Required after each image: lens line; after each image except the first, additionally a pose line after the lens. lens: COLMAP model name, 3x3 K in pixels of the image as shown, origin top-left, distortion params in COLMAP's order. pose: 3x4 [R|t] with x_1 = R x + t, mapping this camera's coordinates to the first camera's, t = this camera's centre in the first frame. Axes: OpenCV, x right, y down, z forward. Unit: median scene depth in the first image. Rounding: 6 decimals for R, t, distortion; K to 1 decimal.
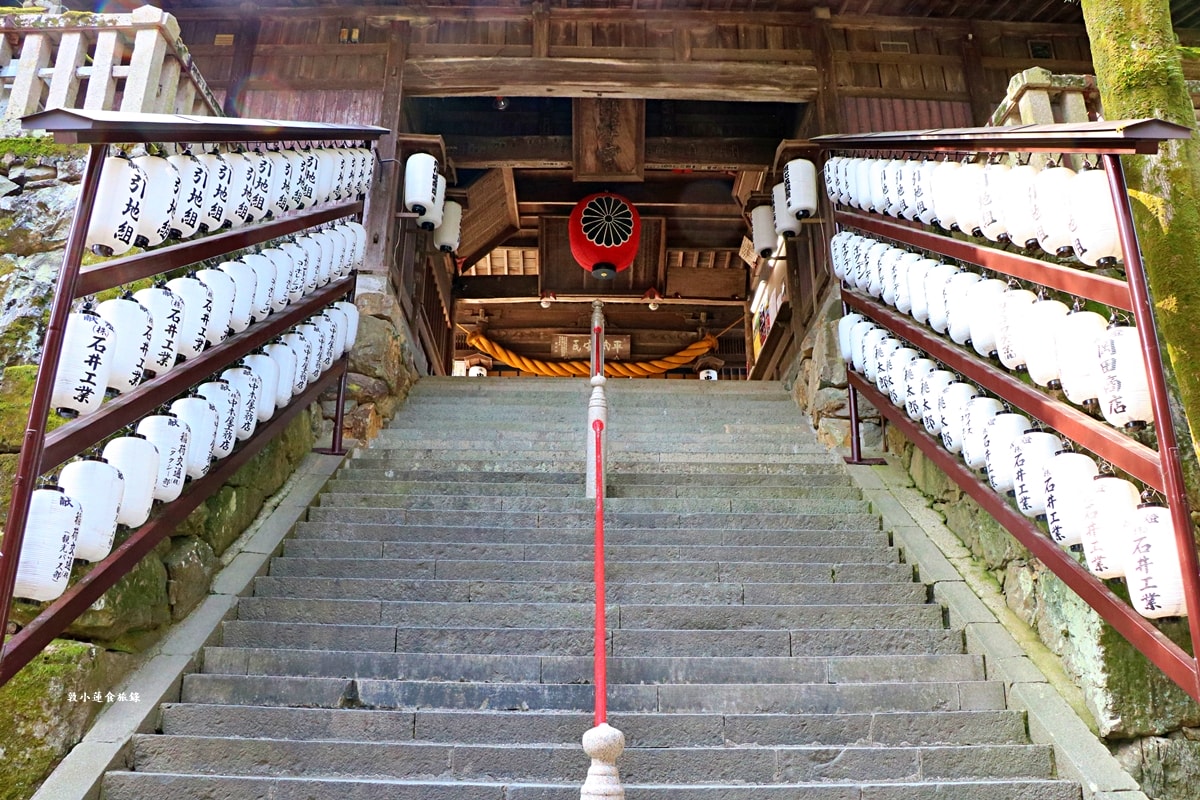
lens RADIAL K [[1008.2, 0, 600.0], [0, 1008.2, 400.0], [0, 0, 1]] dist [-0.159744, 0.008978]
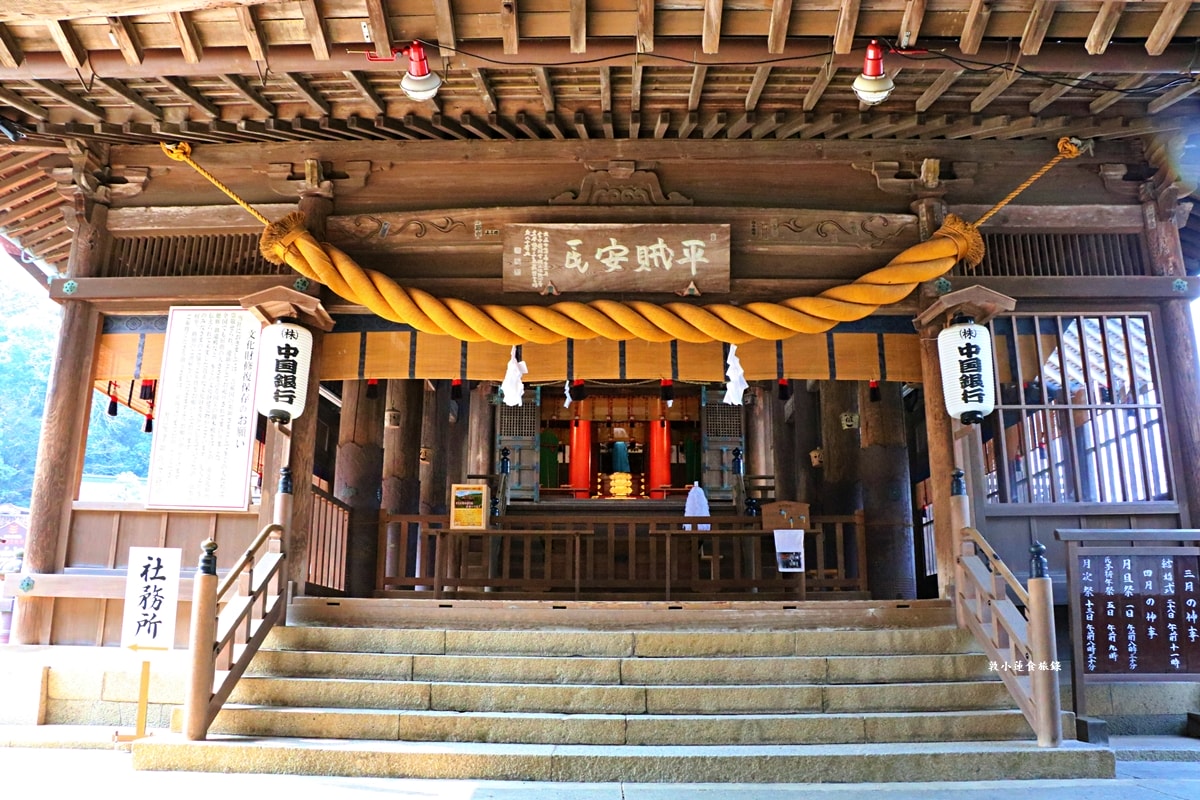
lens RADIAL K [[1008.2, 0, 600.0], [0, 1008.2, 400.0], [0, 0, 1]] dist [-0.159744, 0.008978]
pose [[0.999403, -0.010553, -0.032910, -0.003844], [0.013168, 0.996686, 0.080278, -0.032067], [0.031954, -0.080663, 0.996229, 0.650188]]
